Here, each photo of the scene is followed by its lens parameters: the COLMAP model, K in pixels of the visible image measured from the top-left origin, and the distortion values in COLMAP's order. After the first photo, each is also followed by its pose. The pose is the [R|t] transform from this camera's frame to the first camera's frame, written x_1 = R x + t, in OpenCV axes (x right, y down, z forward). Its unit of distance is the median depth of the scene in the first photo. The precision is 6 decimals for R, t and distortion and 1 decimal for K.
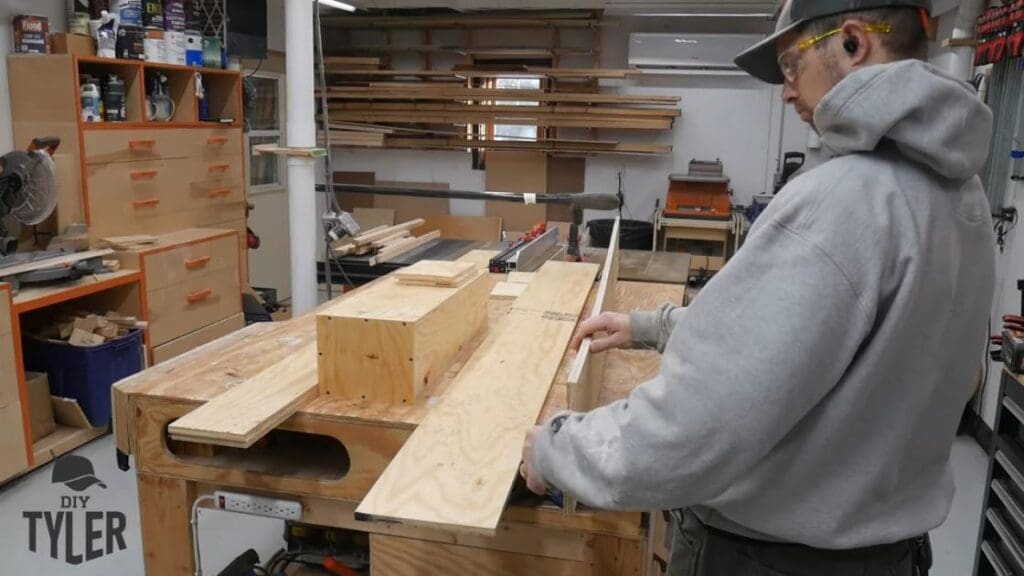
lens RADIAL K [[847.5, 0, 512.6], [0, 847.5, 288.7], [0, 0, 1]] dist [-0.054666, 0.038035]
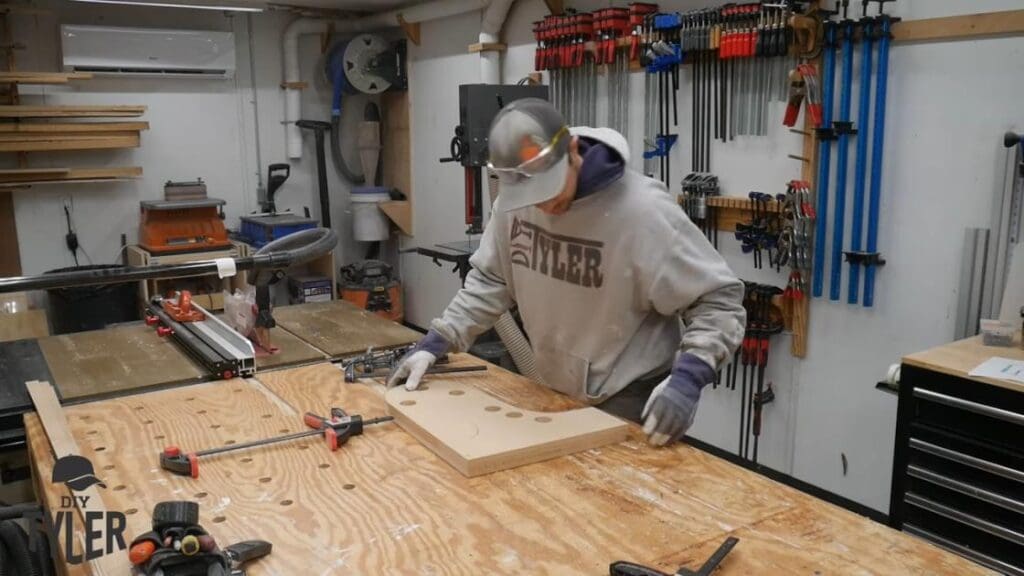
lens RADIAL K [[847.5, 0, 515.9], [0, 847.5, 287.9], [0, 0, 1]] dist [-0.054666, 0.038035]
pose [[0.680823, -0.168808, 0.712730, -0.156595], [0.171732, 0.982744, 0.068717, -0.049012], [-0.712031, 0.075614, 0.698064, 0.191884]]
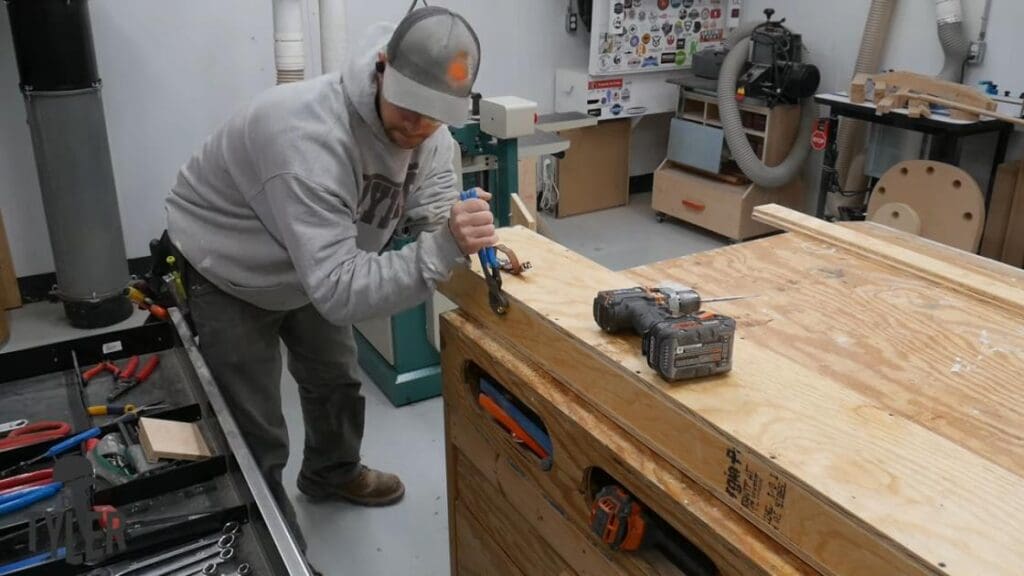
lens RADIAL K [[847.5, 0, 516.0], [0, 847.5, 286.1], [0, 0, 1]] dist [-0.054666, 0.038035]
pose [[-0.725388, 0.233383, -0.647568, 0.186799], [-0.149400, 0.864961, 0.479085, -0.084217], [0.671932, 0.444269, -0.592565, 0.407729]]
